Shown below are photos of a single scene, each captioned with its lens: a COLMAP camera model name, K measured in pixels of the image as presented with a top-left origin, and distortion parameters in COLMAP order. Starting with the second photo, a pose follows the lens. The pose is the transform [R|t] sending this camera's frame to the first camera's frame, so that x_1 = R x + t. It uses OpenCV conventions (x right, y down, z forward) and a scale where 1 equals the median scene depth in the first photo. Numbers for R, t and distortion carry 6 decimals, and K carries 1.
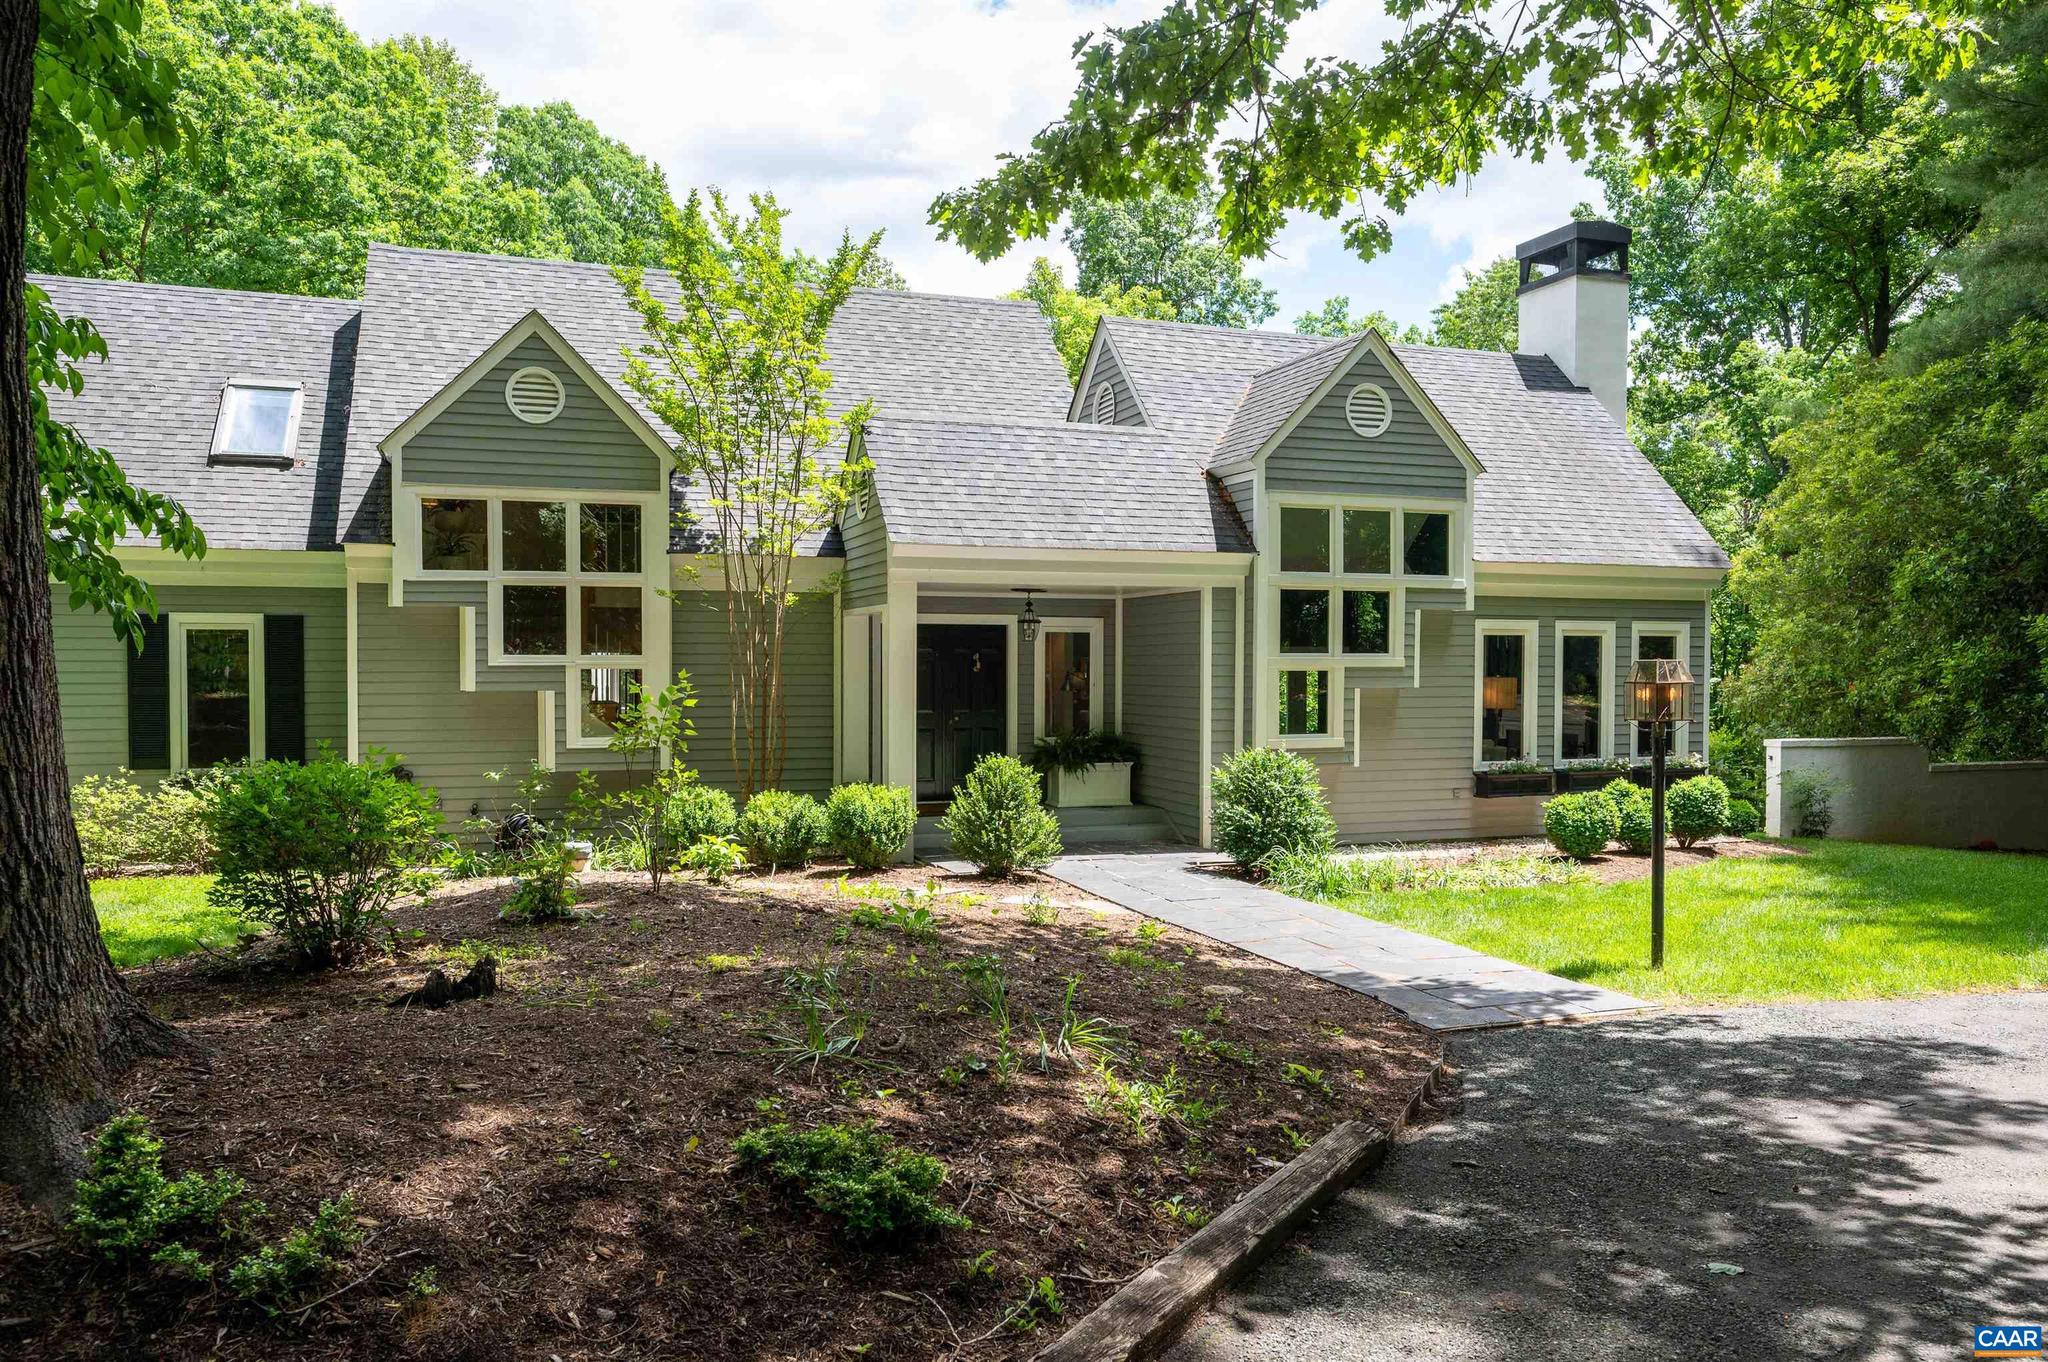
lens RADIAL K [[1314.1, 0, 1042.5], [0, 1314.1, 685.2], [0, 0, 1]] dist [-0.000826, 0.001117]
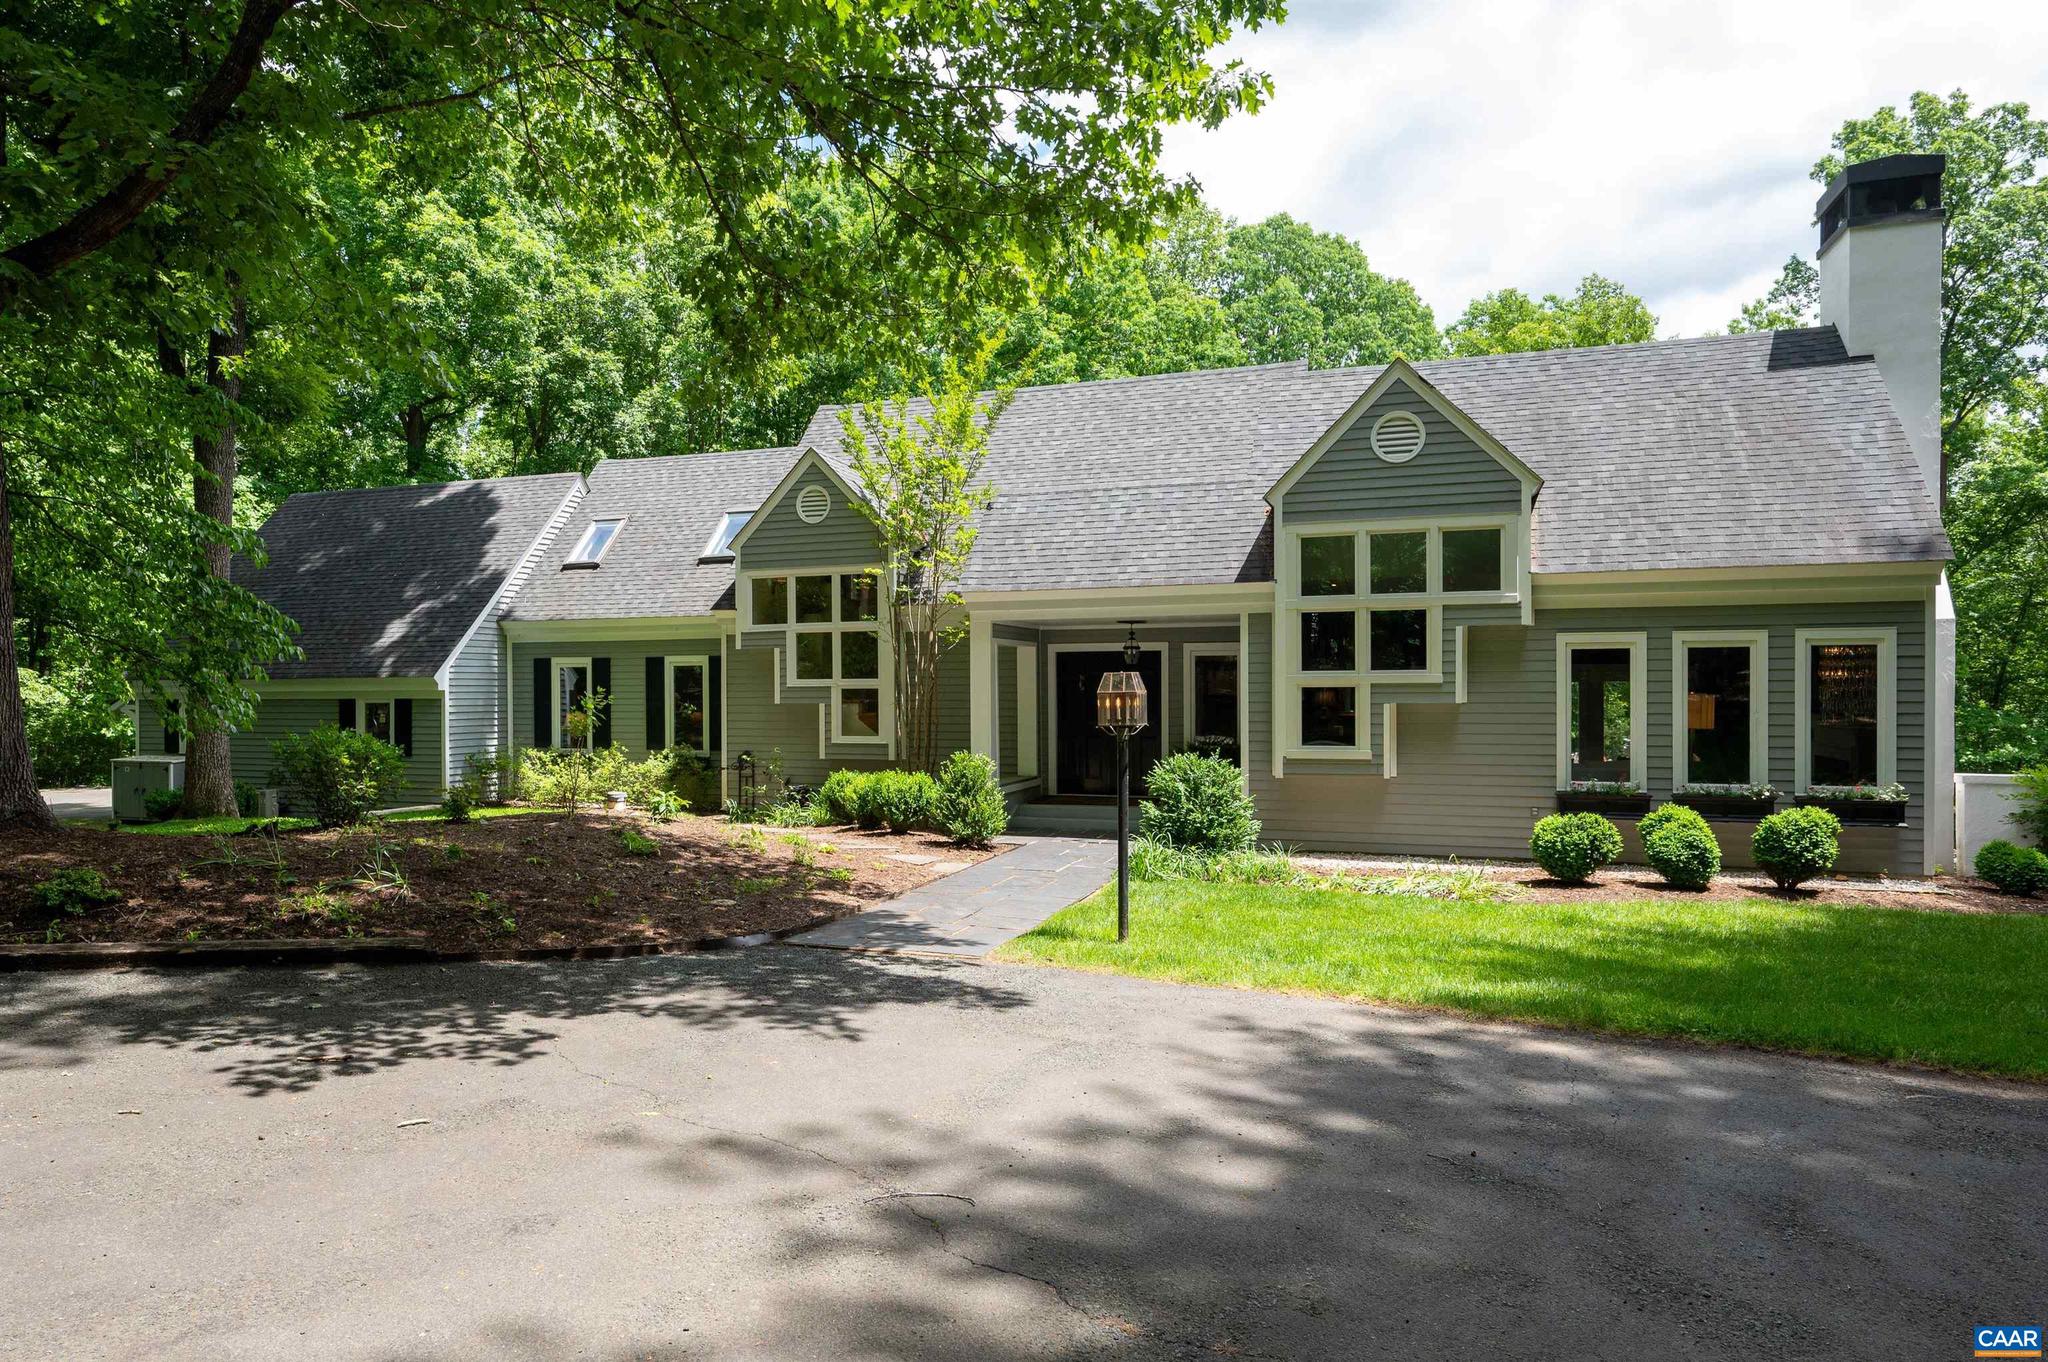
lens RADIAL K [[1179.5, 0, 1004.3], [0, 1179.5, 698.4], [0, 0, 1]] dist [-0.003882, 0.000529]
pose [[0.795319, 0.000259, -0.606191, 0.576518], [-0.005263, 0.999965, -0.006477, 0.005904], [0.606168, 0.008342, 0.795293, 0.070671]]
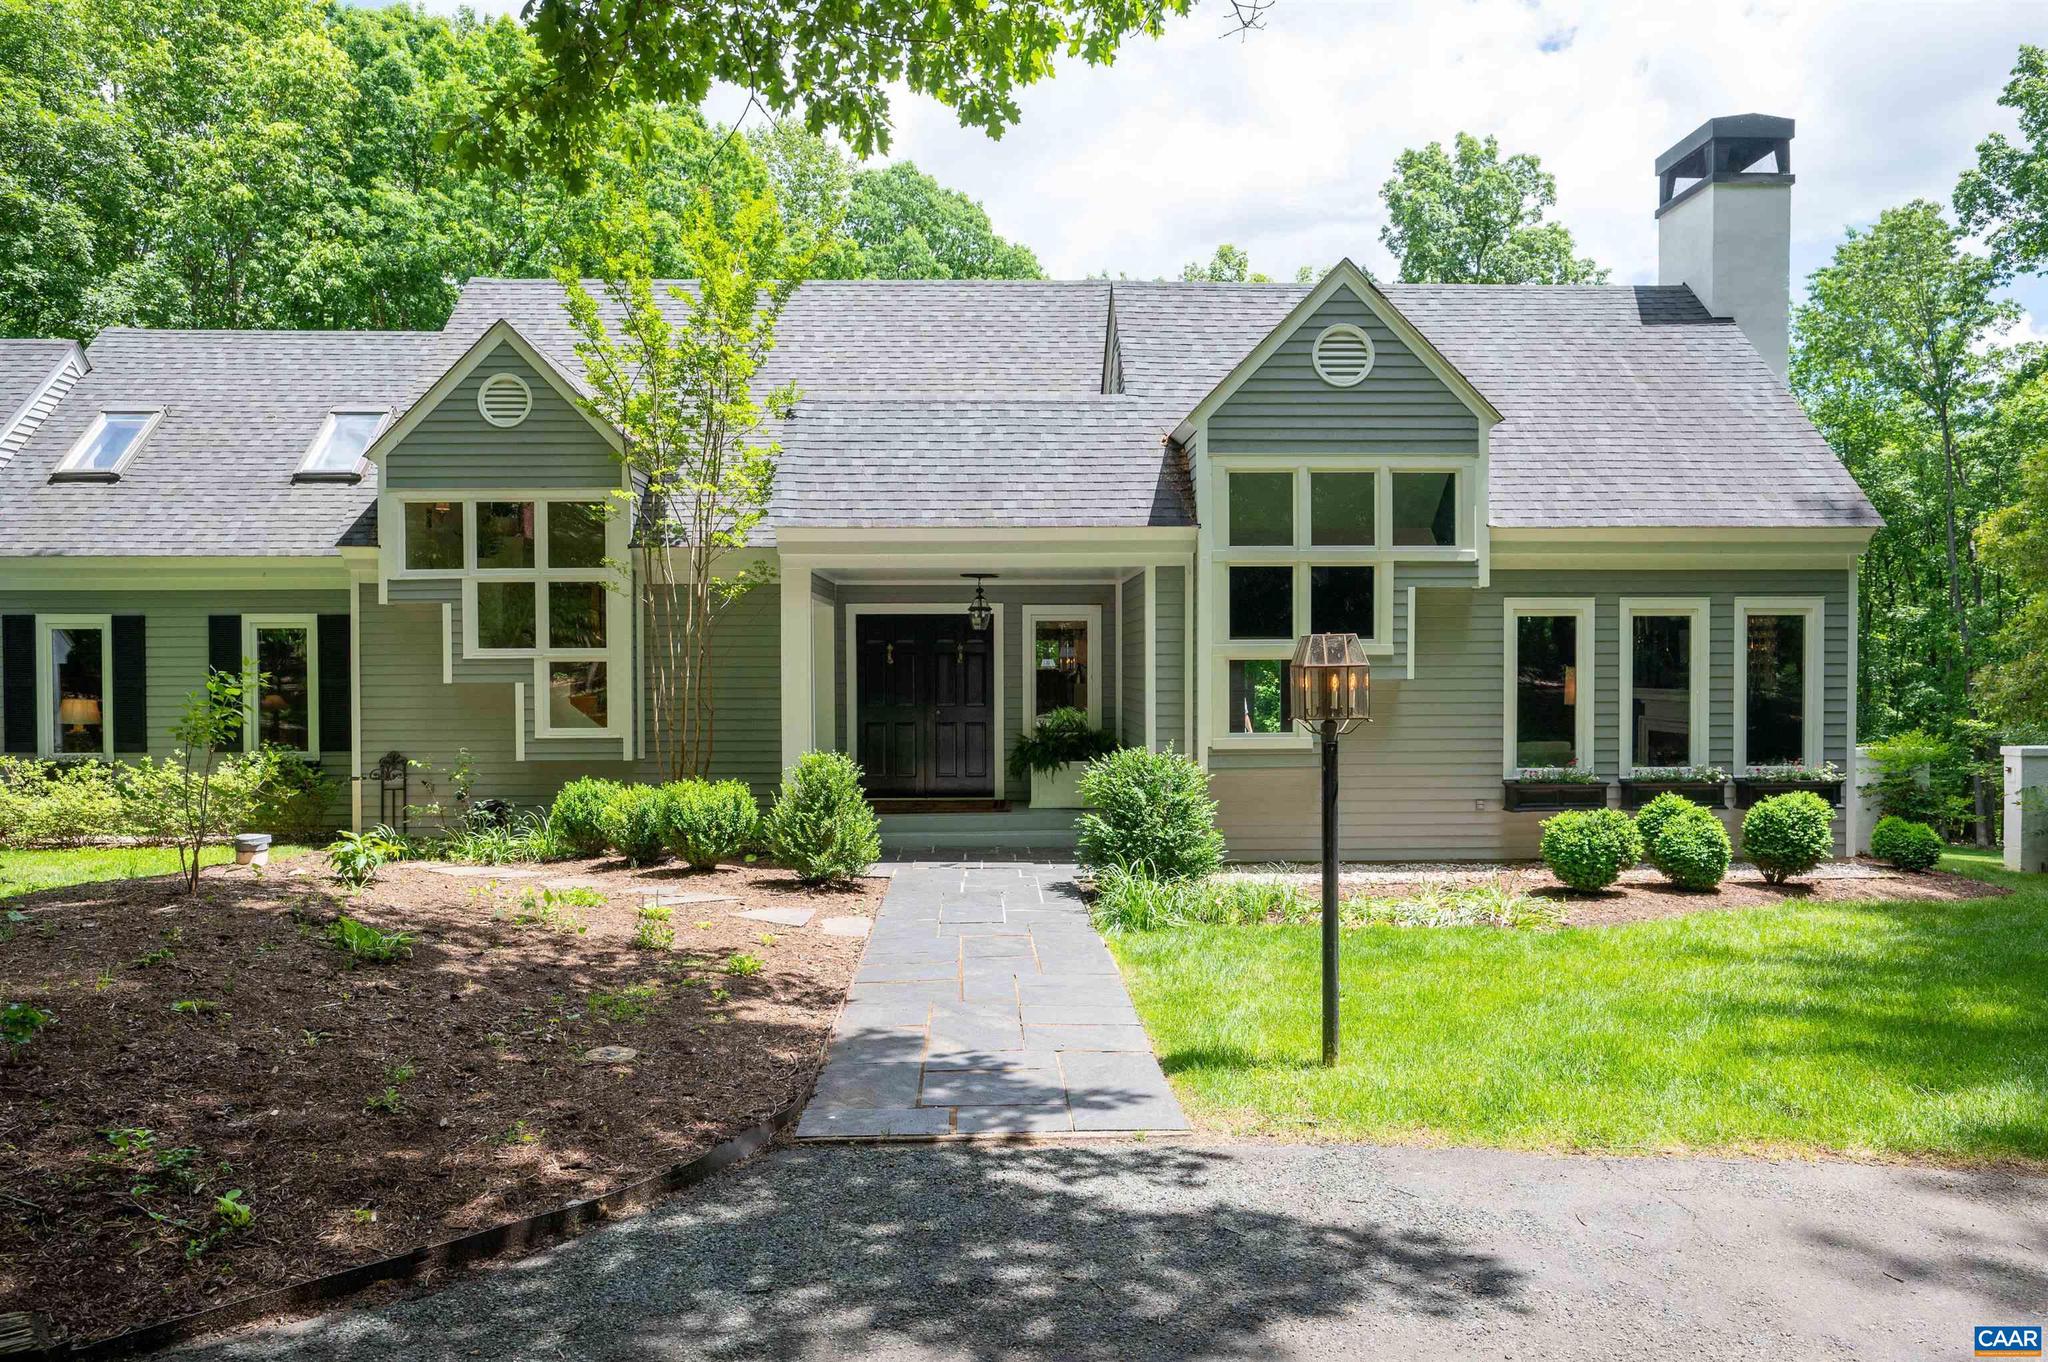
lens RADIAL K [[1234.1, 0, 1030.8], [0, 1234.1, 678.9], [0, 0, 1]] dist [-0.002377, -0.003153]
pose [[0.957335, -0.000984, -0.288980, 0.290432], [0.000189, 0.999996, -0.002777, 0.003873], [0.288982, 0.002604, 0.957331, 0.175844]]
